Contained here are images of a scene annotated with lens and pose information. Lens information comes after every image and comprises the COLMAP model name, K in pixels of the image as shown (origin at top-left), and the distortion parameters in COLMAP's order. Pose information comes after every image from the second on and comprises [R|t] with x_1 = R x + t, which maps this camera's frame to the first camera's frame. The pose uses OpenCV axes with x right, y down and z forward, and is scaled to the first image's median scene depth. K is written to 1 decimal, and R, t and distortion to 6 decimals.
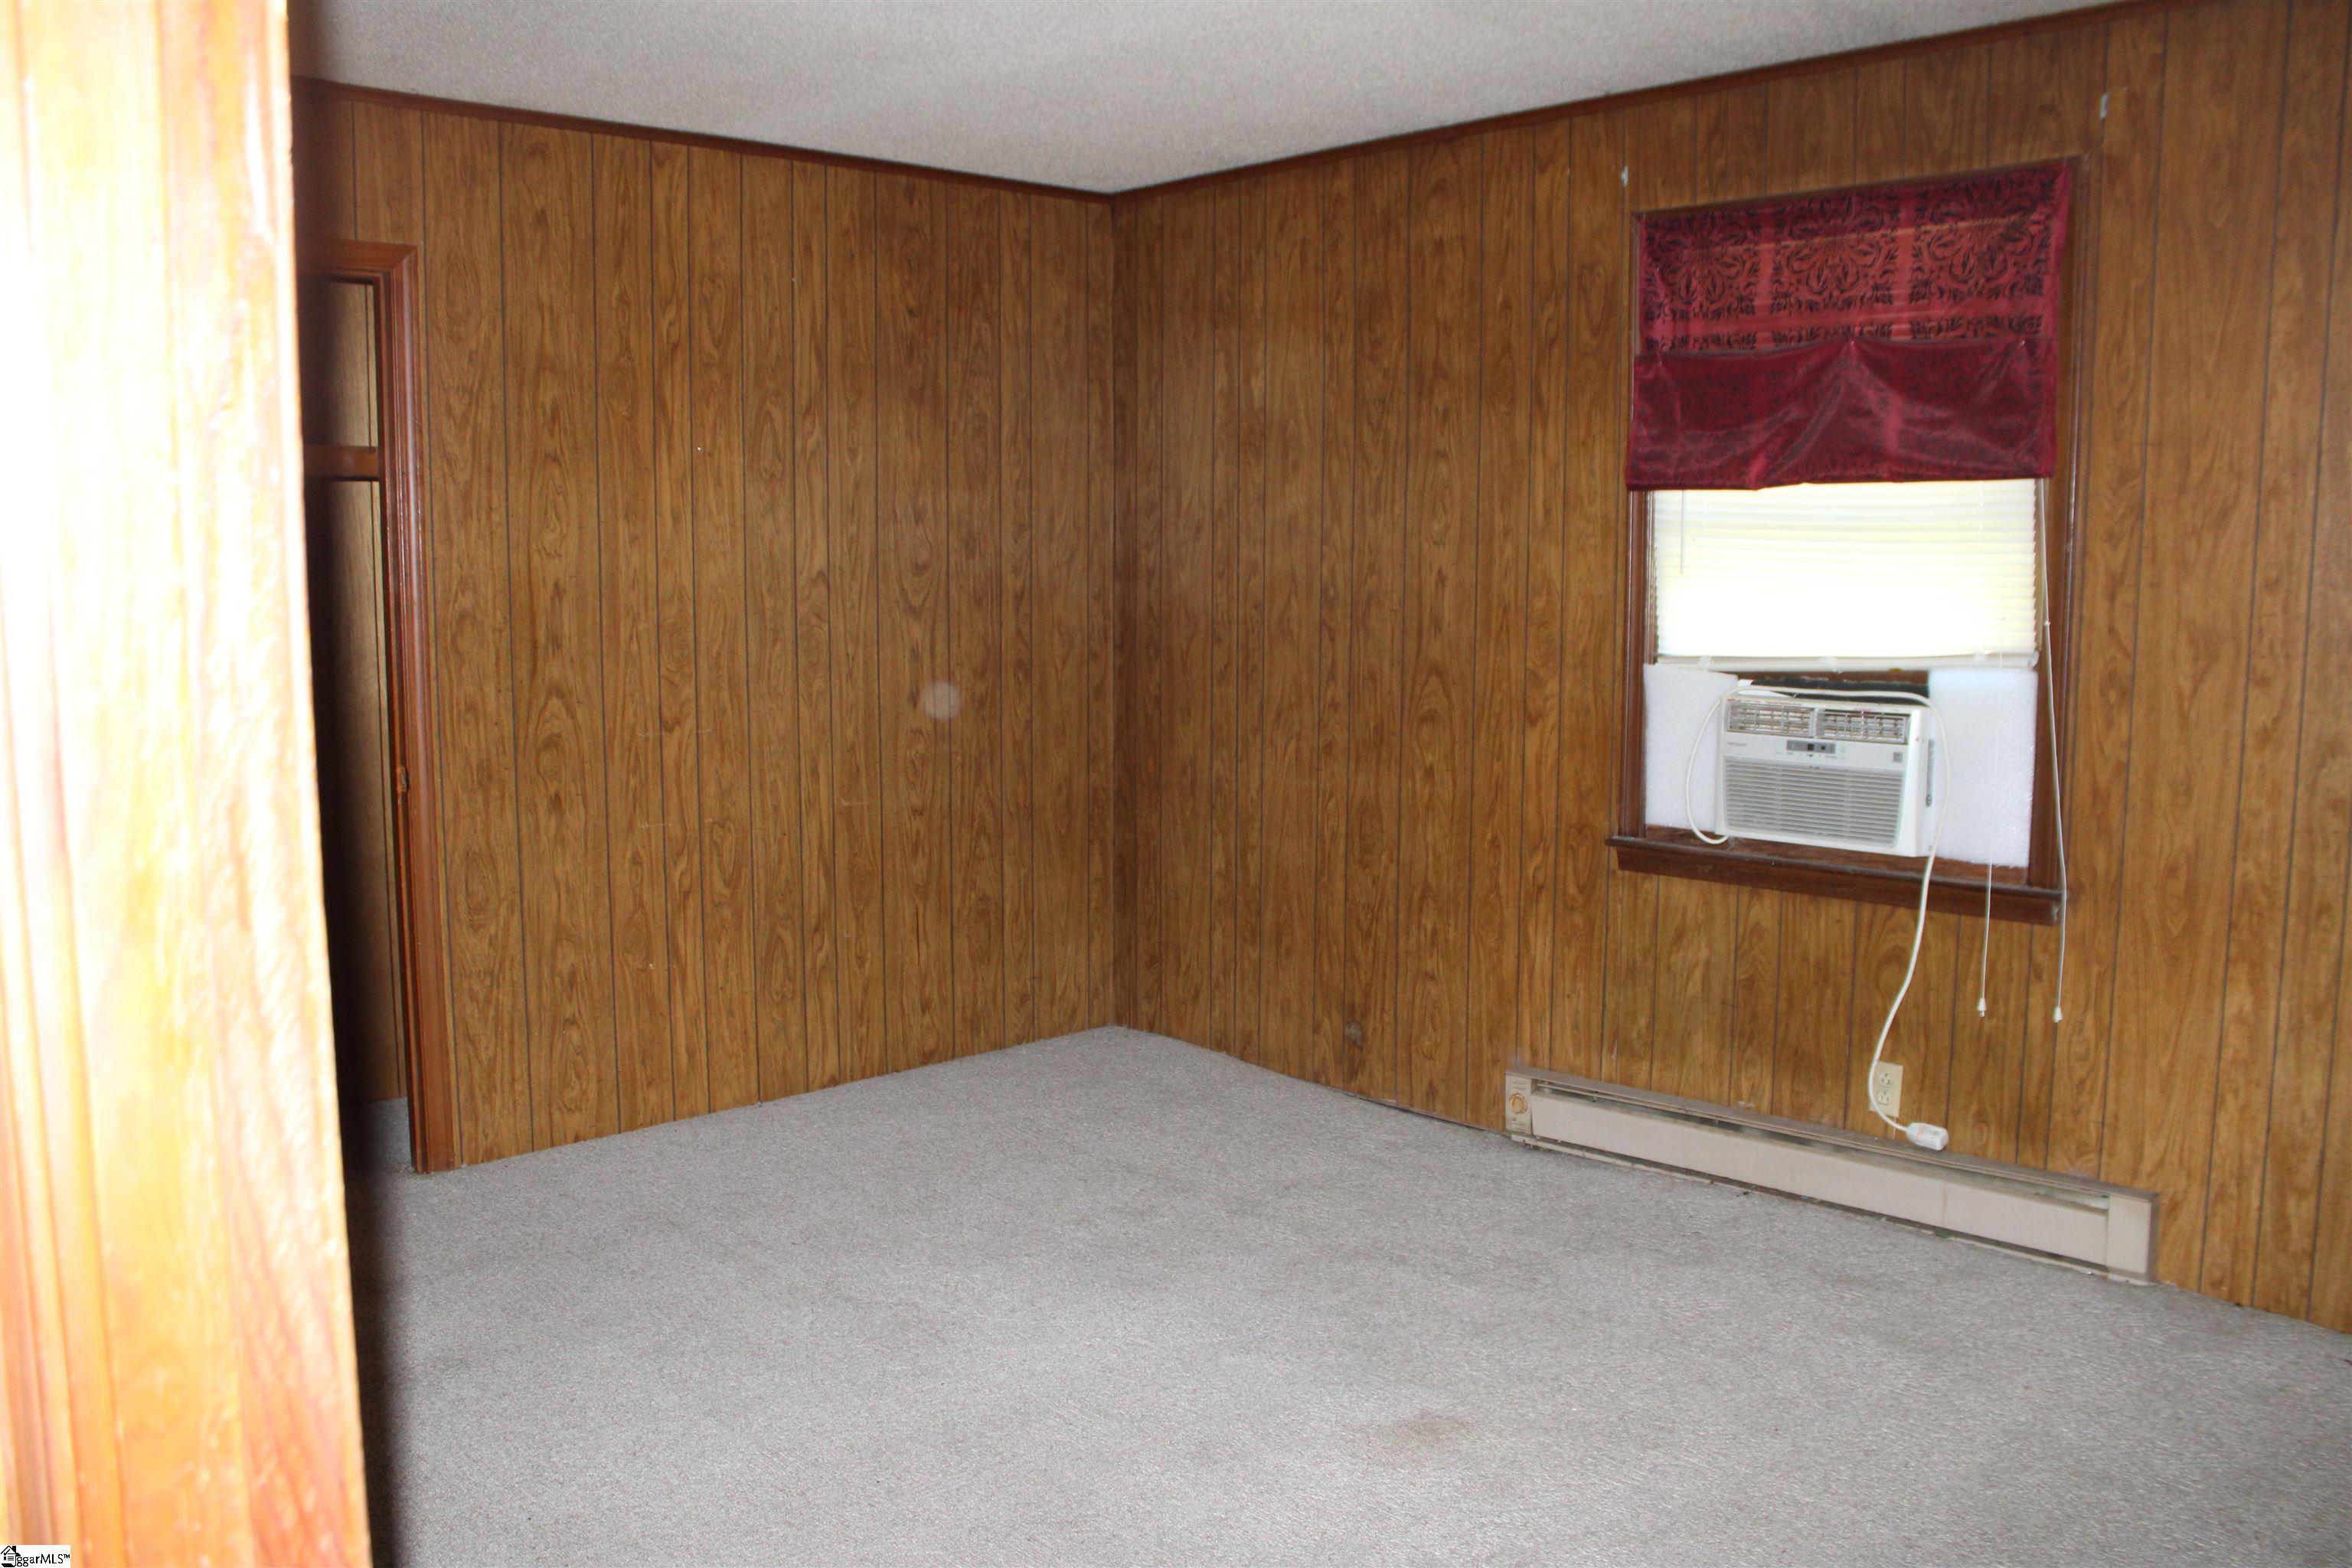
lens RADIAL K [[1987.5, 0, 1186.9], [0, 1987.5, 796.1], [0, 0, 1]] dist [-0.111240, 0.083219]
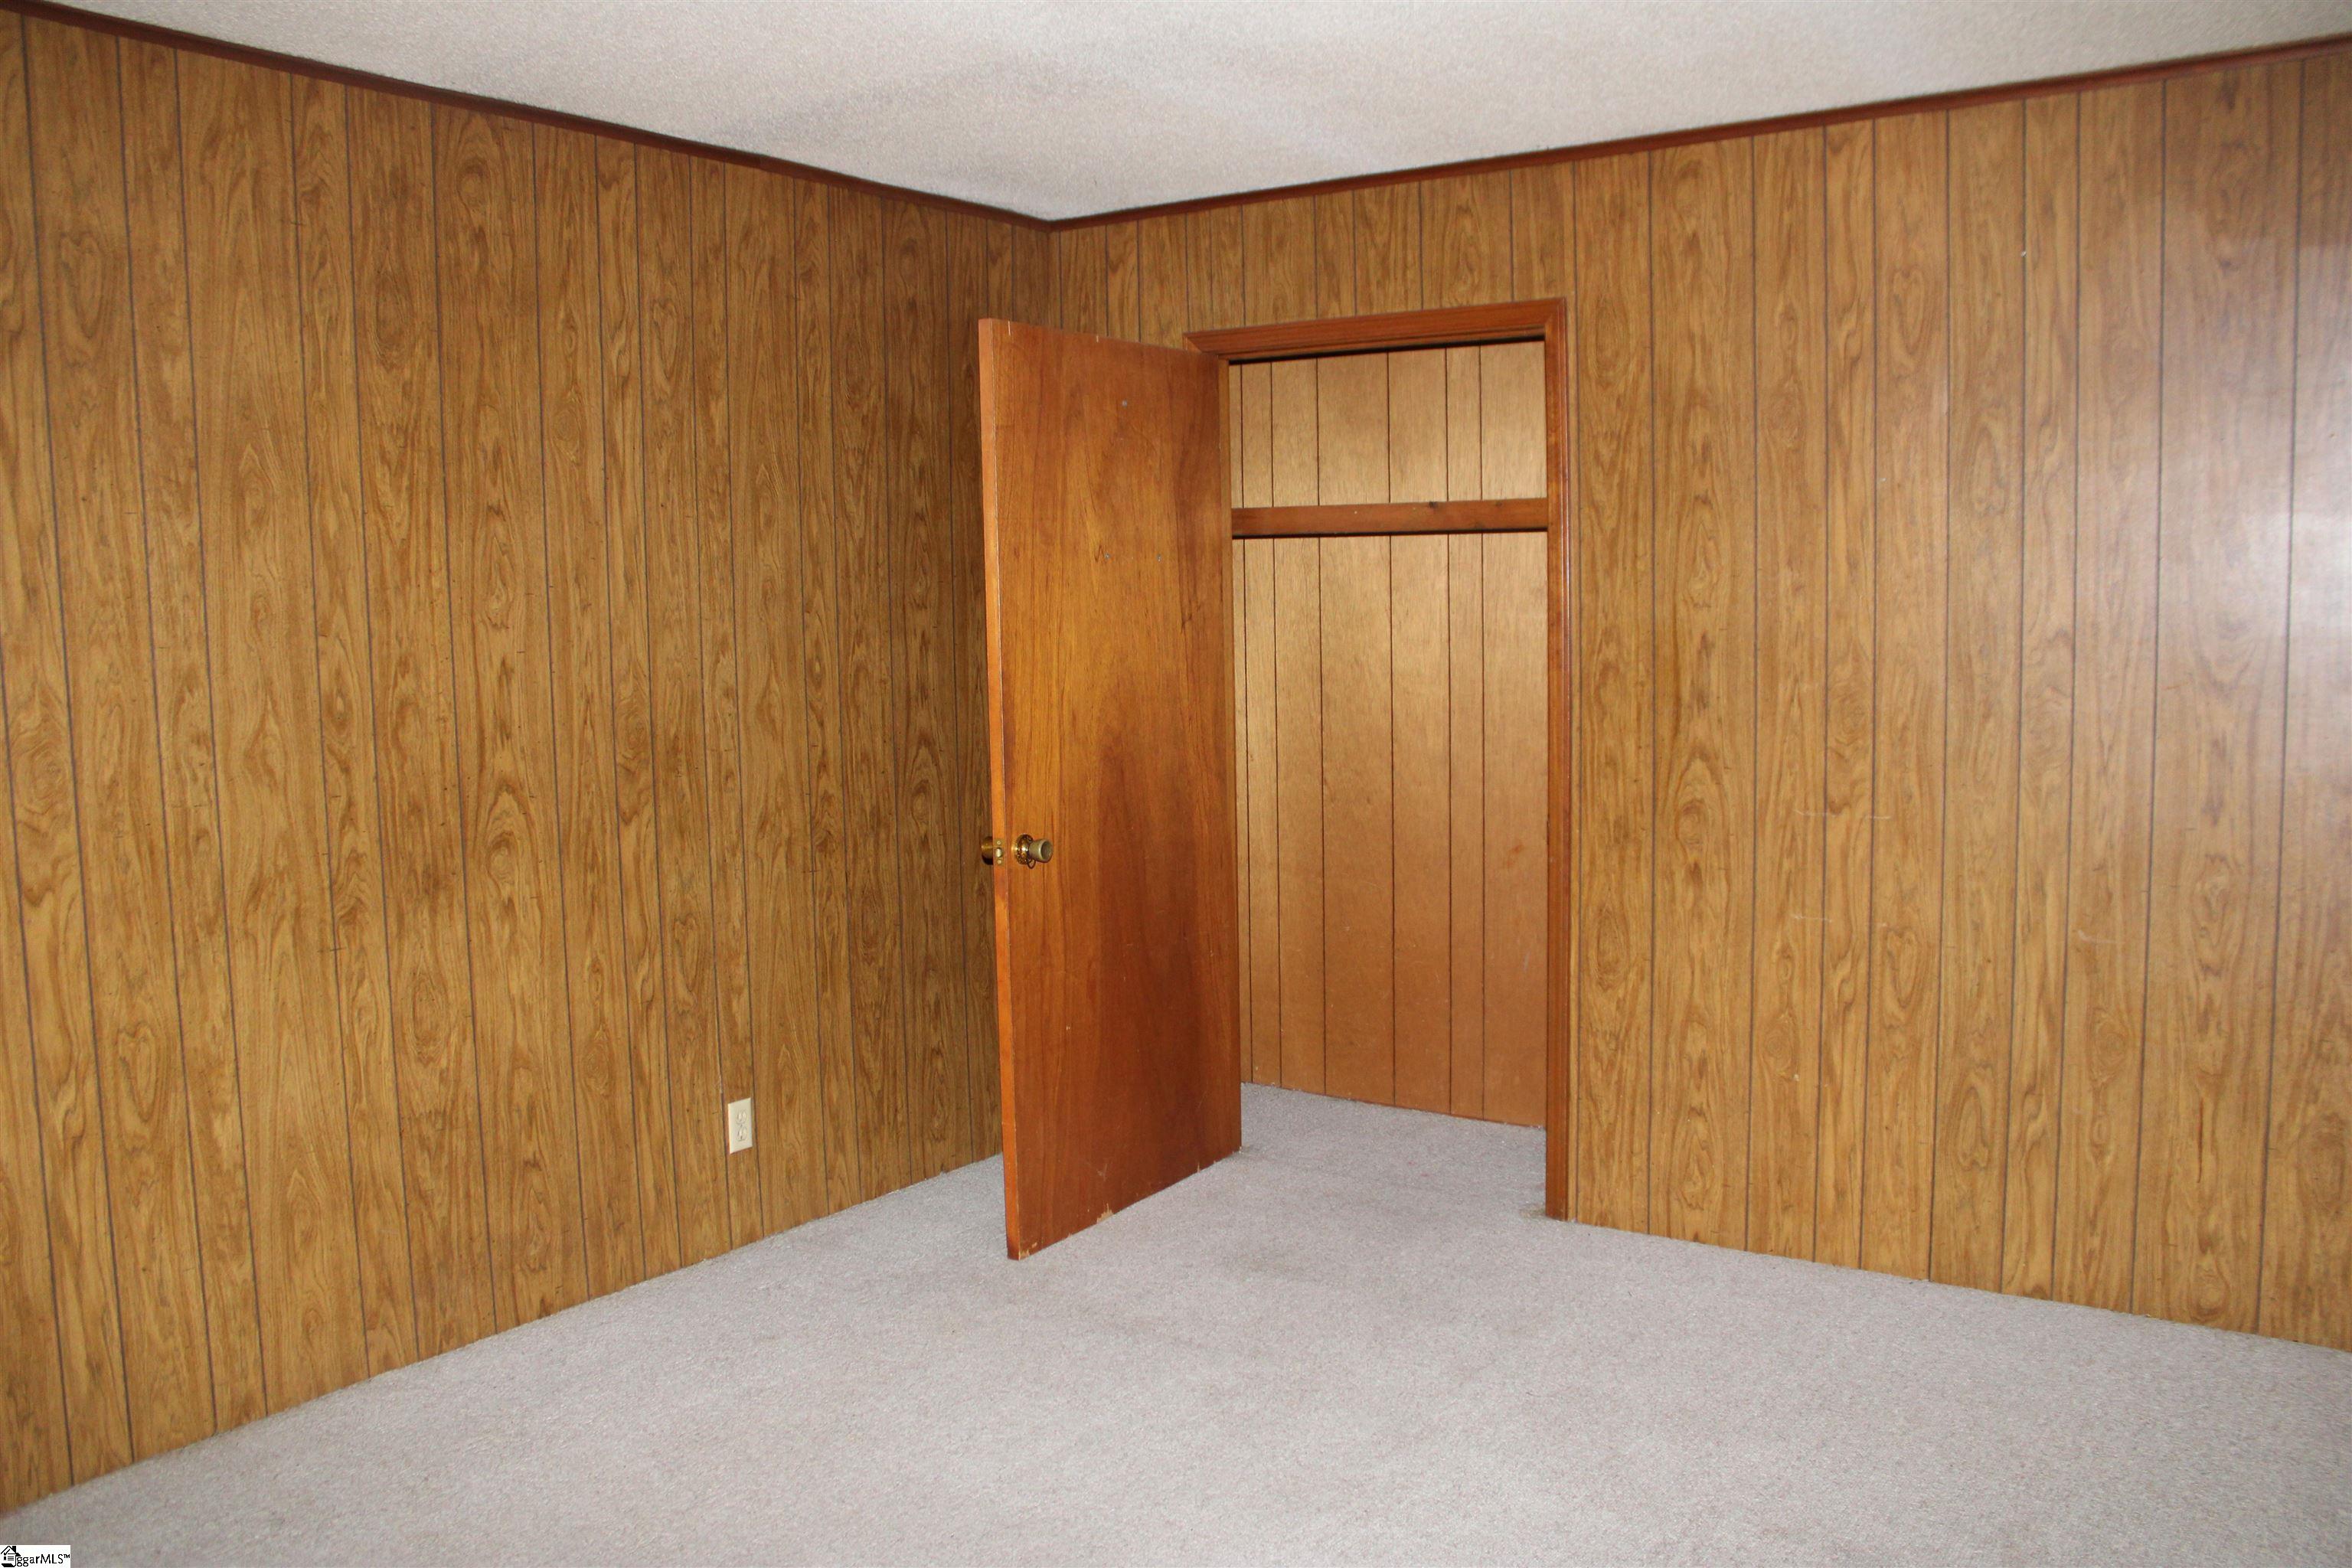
lens RADIAL K [[1987.5, 0, 1179.8], [0, 1987.5, 776.3], [0, 0, 1]] dist [-0.111240, 0.083219]
pose [[0.208906, 0.094385, -0.973370, 0.513318], [-0.104267, 0.991808, 0.073795, -0.082880], [0.972361, 0.086074, 0.217036, 0.546733]]
